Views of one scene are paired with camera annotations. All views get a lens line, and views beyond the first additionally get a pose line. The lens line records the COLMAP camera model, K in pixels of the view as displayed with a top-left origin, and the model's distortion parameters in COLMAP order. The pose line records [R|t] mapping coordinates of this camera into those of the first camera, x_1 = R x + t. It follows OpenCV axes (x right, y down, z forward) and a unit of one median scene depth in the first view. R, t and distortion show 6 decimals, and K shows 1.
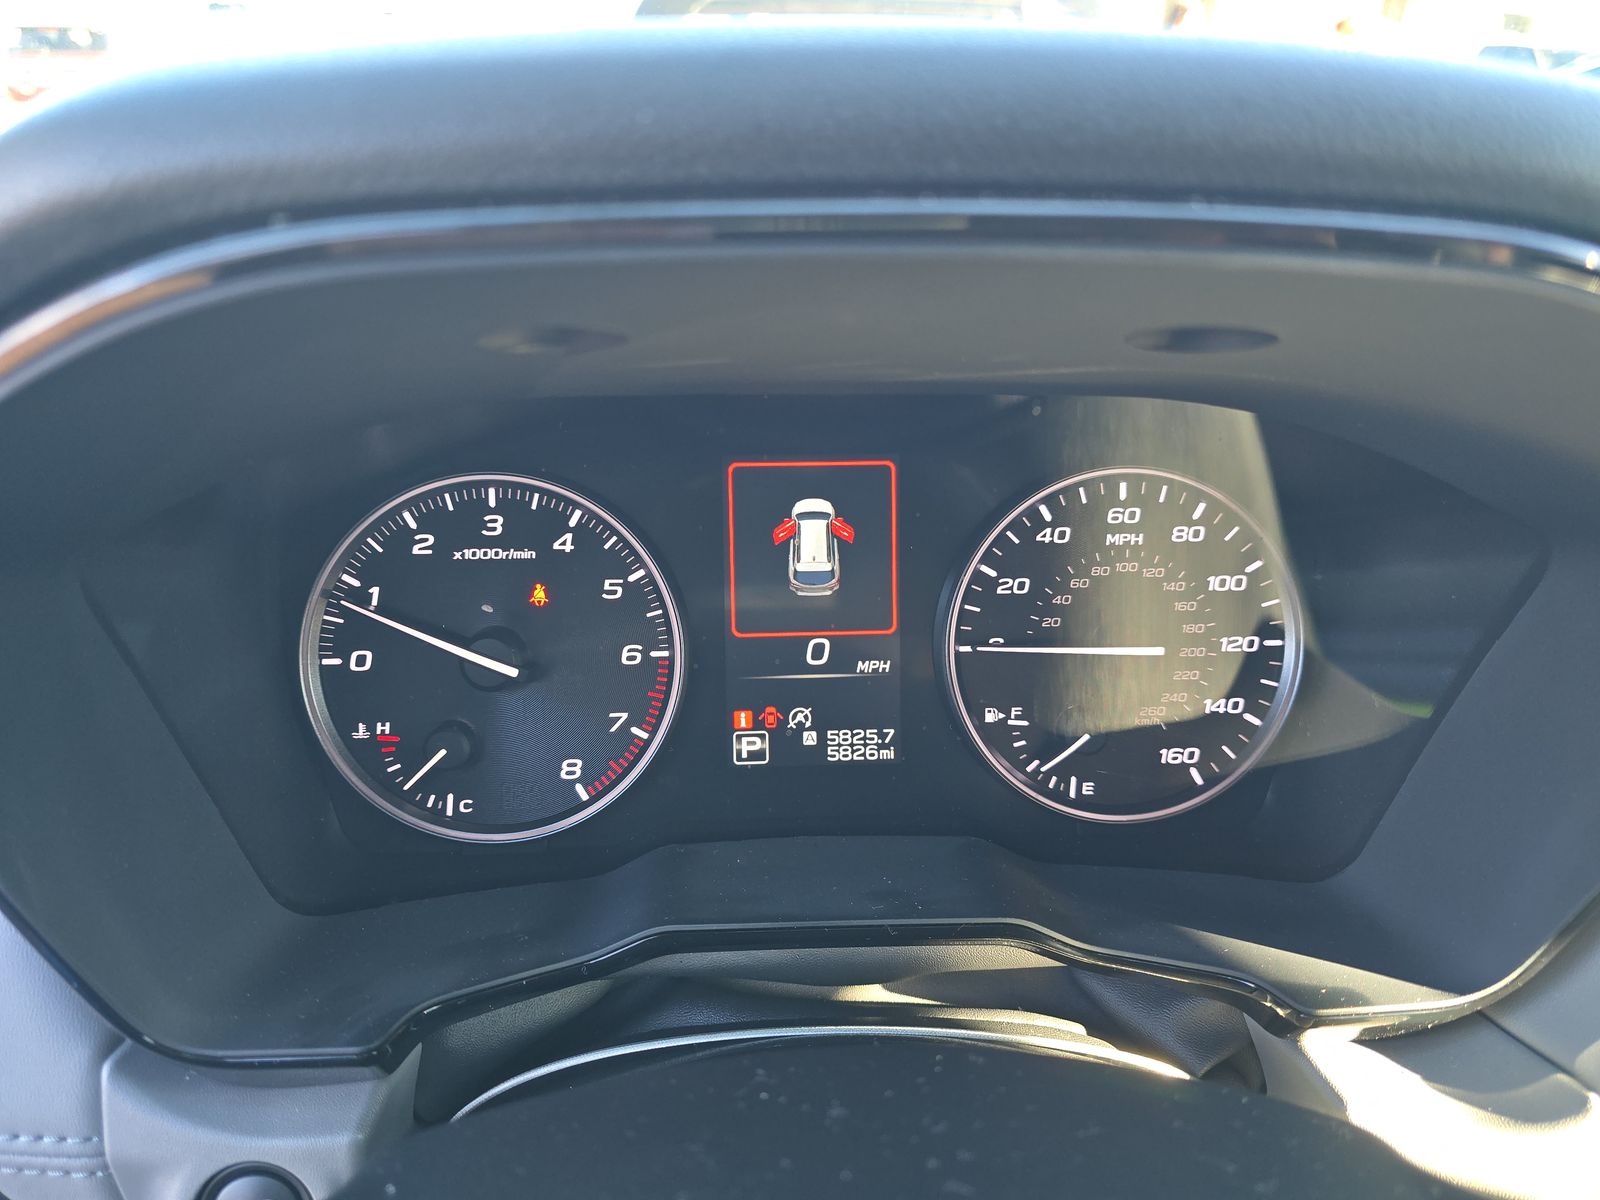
lens RADIAL K [[1055.6, 0, 804.7], [0, 1055.6, 590.4], [0, 0, 1]] dist [0.009682, -0.000180]
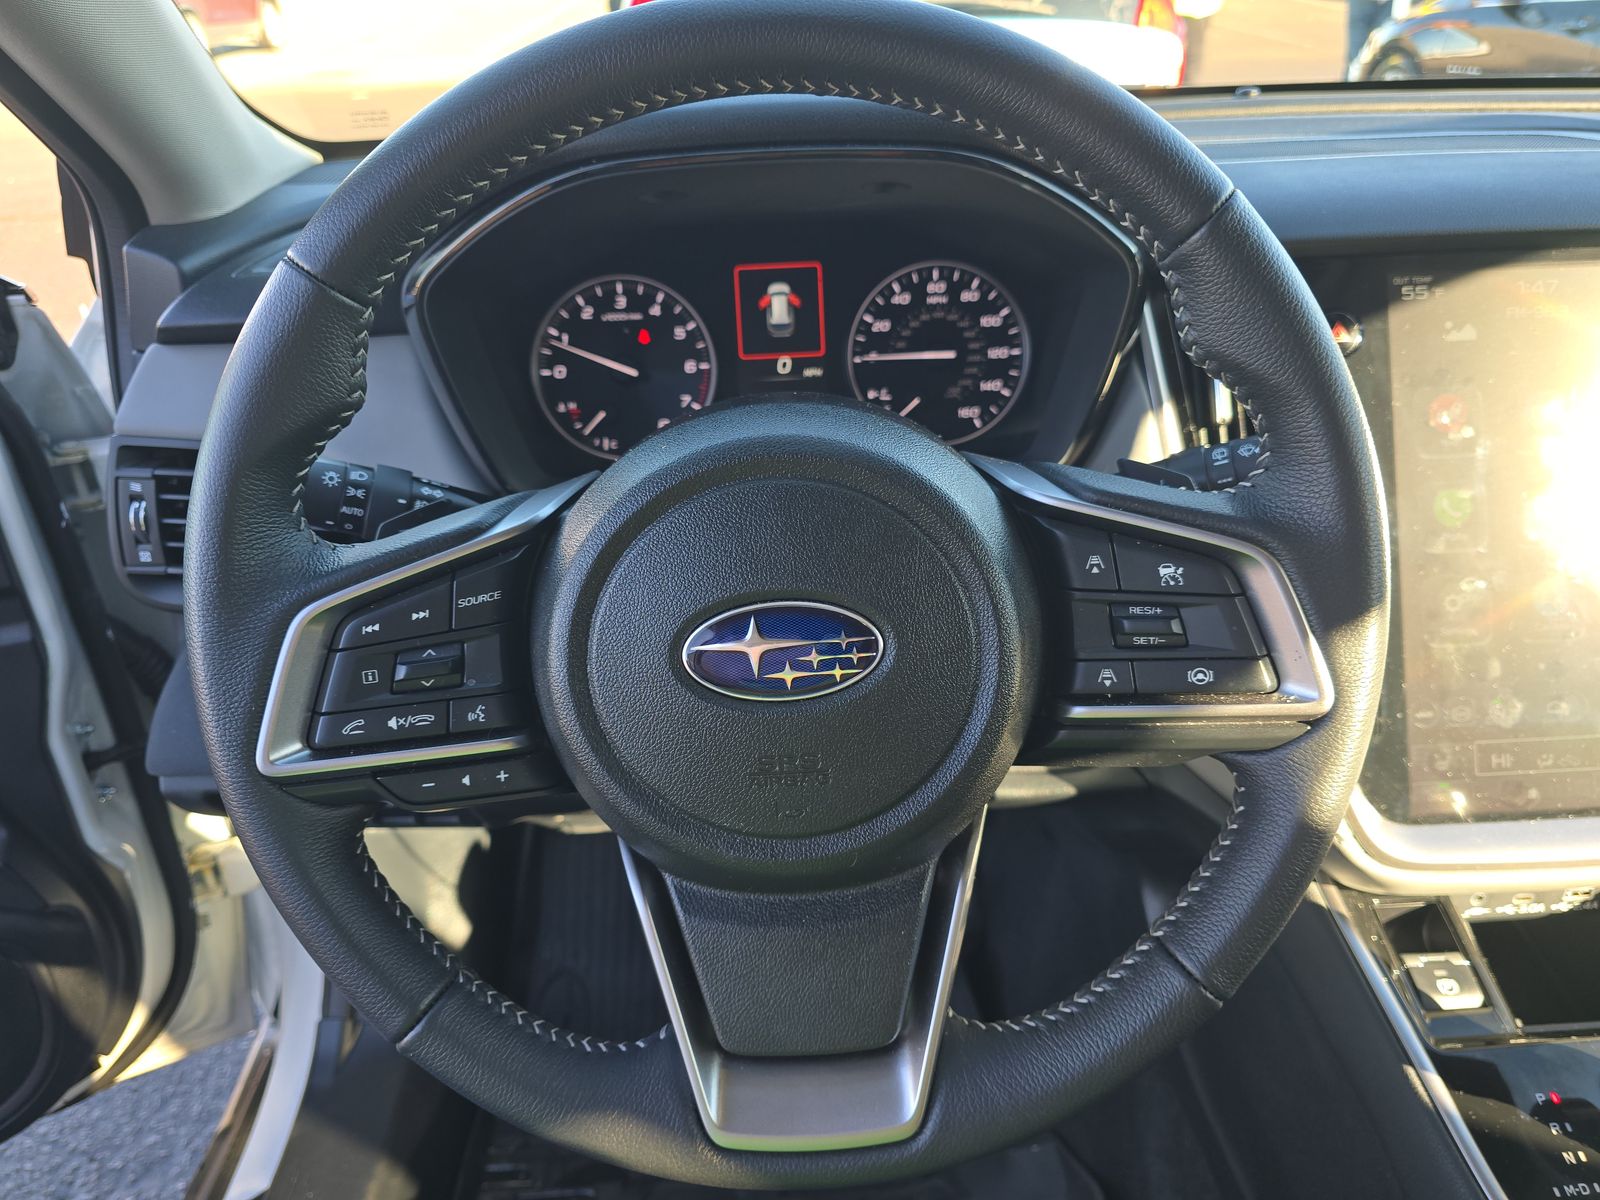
lens RADIAL K [[1055.6, 0, 797.1], [0, 1055.6, 612.8], [0, 0, 1]] dist [0.009682, -0.000180]
pose [[0.998658, -0.024296, -0.045732, 0.119188], [0.029306, 0.993246, 0.112263, 0.304631], [0.042696, -0.113452, 0.992626, -1.039369]]
